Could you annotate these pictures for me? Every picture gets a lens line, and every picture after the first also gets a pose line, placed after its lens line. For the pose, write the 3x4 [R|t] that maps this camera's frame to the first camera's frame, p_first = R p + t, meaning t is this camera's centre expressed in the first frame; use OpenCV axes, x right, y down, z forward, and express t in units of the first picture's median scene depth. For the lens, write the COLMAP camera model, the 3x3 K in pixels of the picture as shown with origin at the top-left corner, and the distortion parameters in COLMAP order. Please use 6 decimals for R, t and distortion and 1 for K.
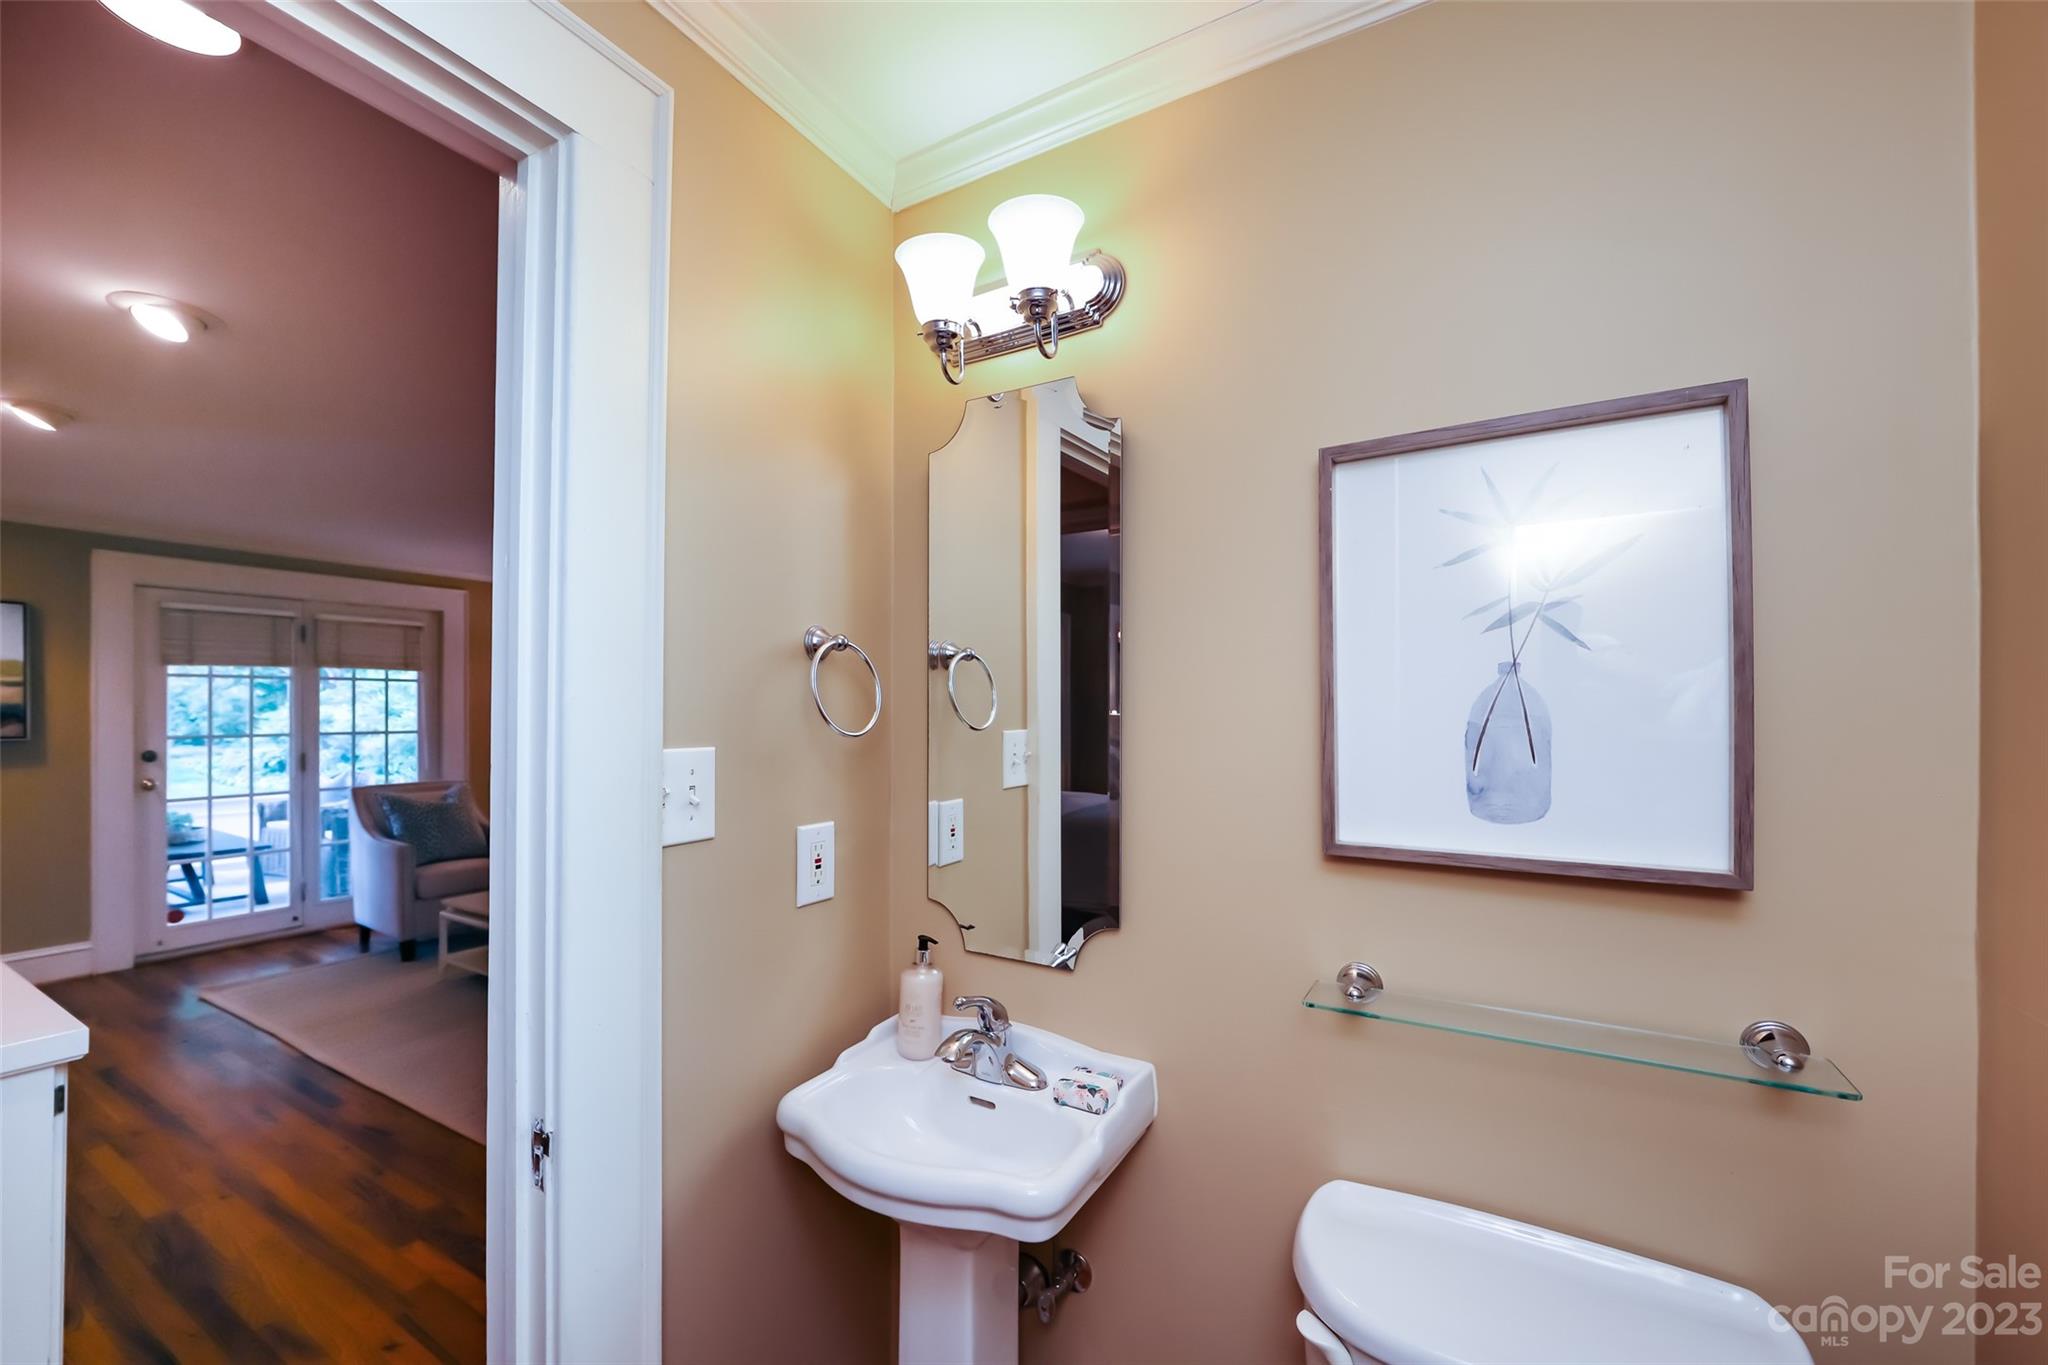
lens RADIAL K [[822.0, 0, 1023.5], [0, 822.0, 695.0], [0, 0, 1]] dist [-0.014680, 0.002384]
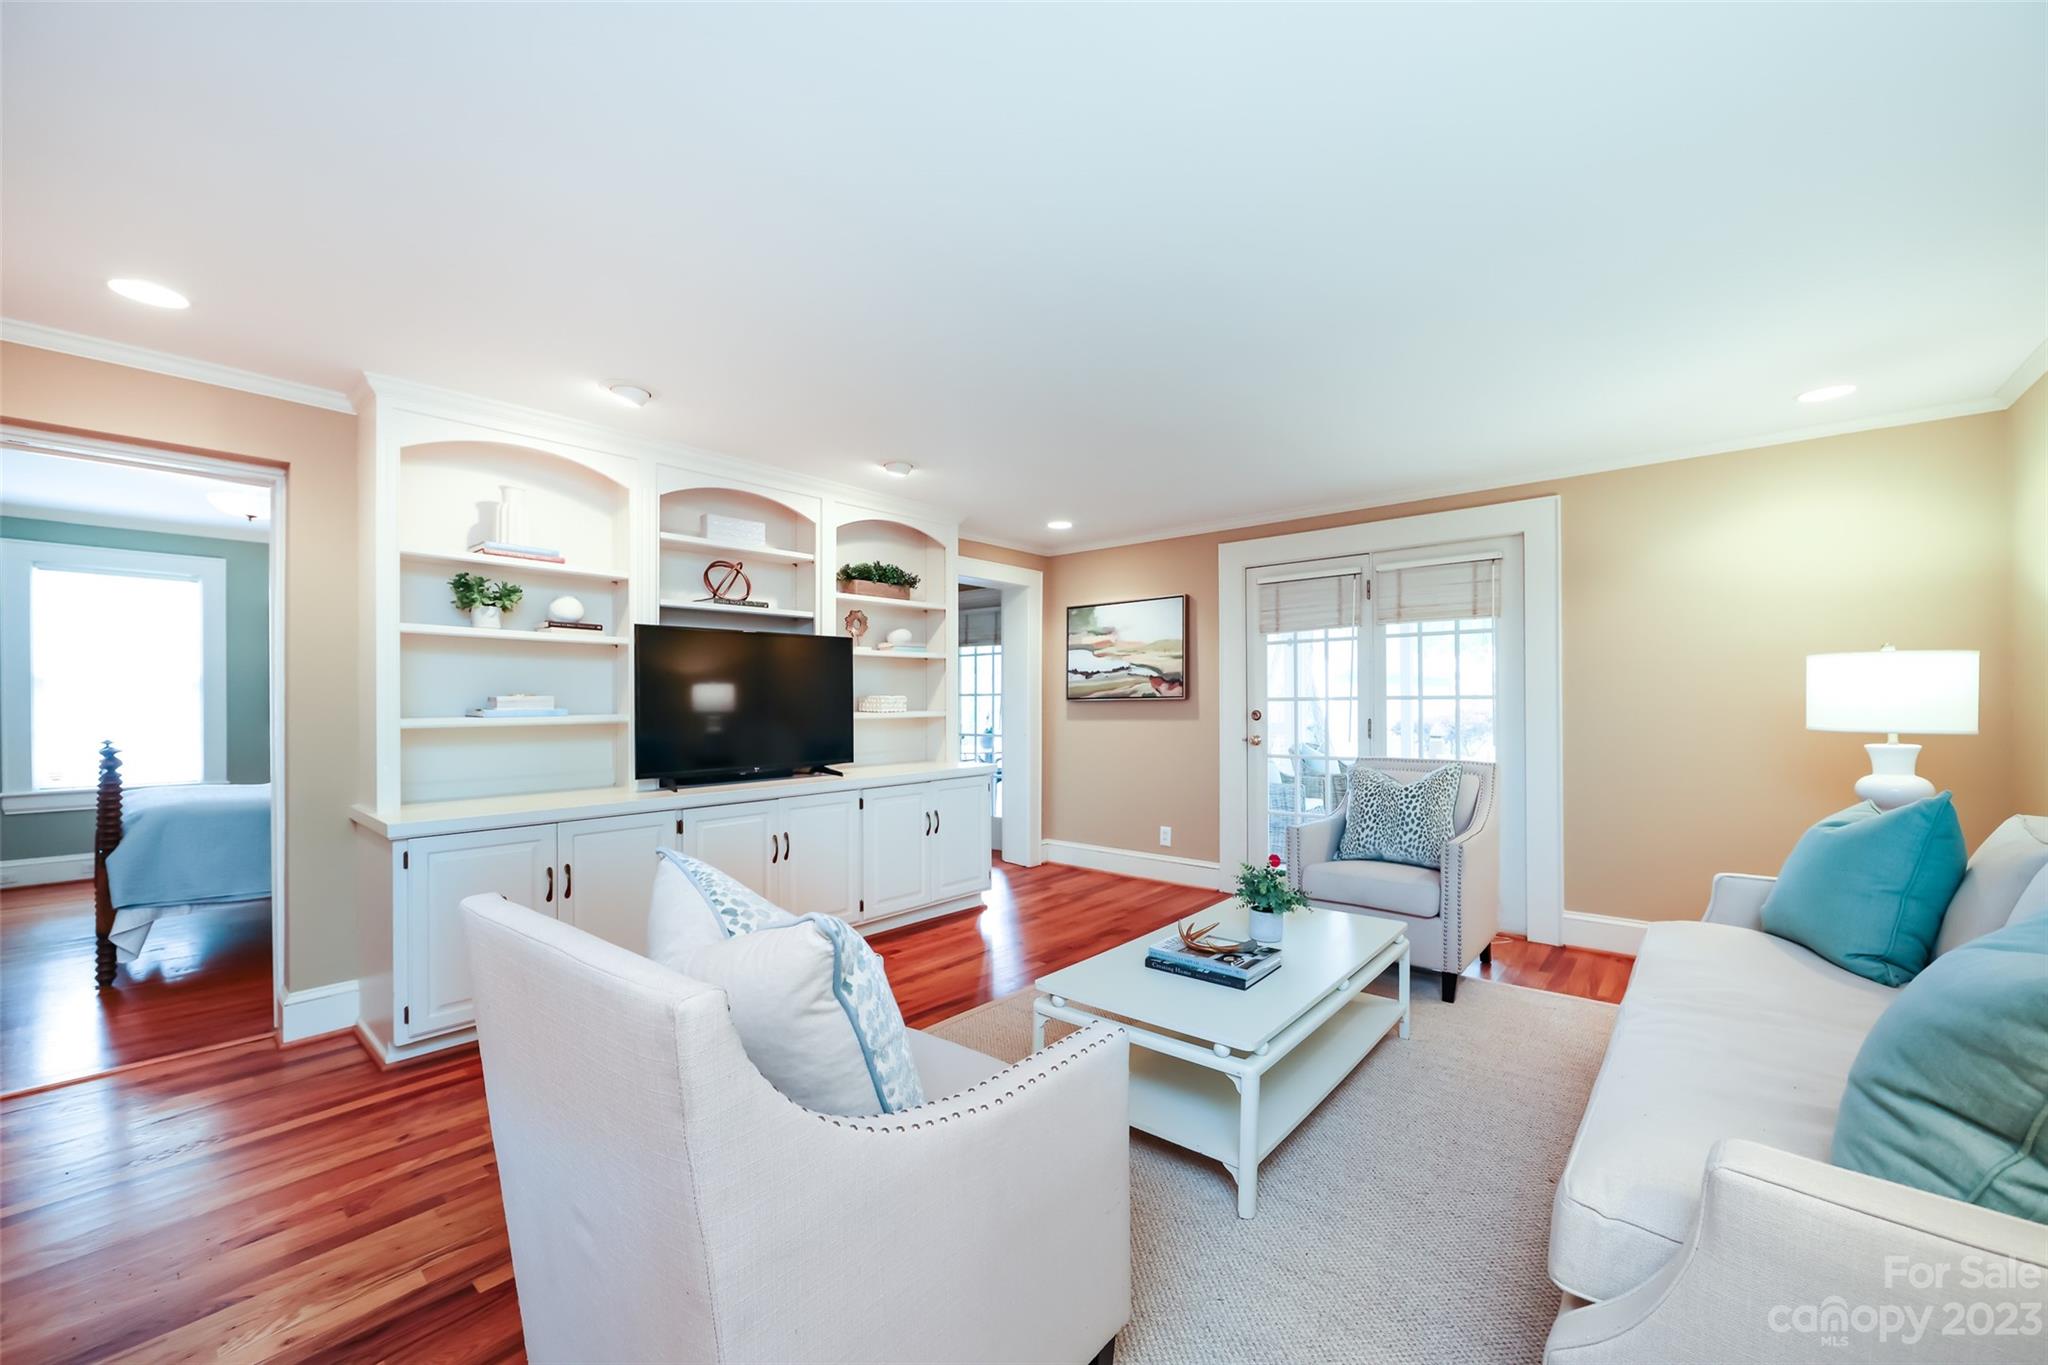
lens RADIAL K [[822.0, 0, 1013.7], [0, 822.0, 694.1], [0, 0, 1]] dist [-0.014680, 0.002384]
pose [[-0.194653, 0.008243, -0.980837, 0.117315], [0.035336, 0.999375, 0.001386, 0.029450], [0.980235, -0.034389, -0.194823, 0.810285]]
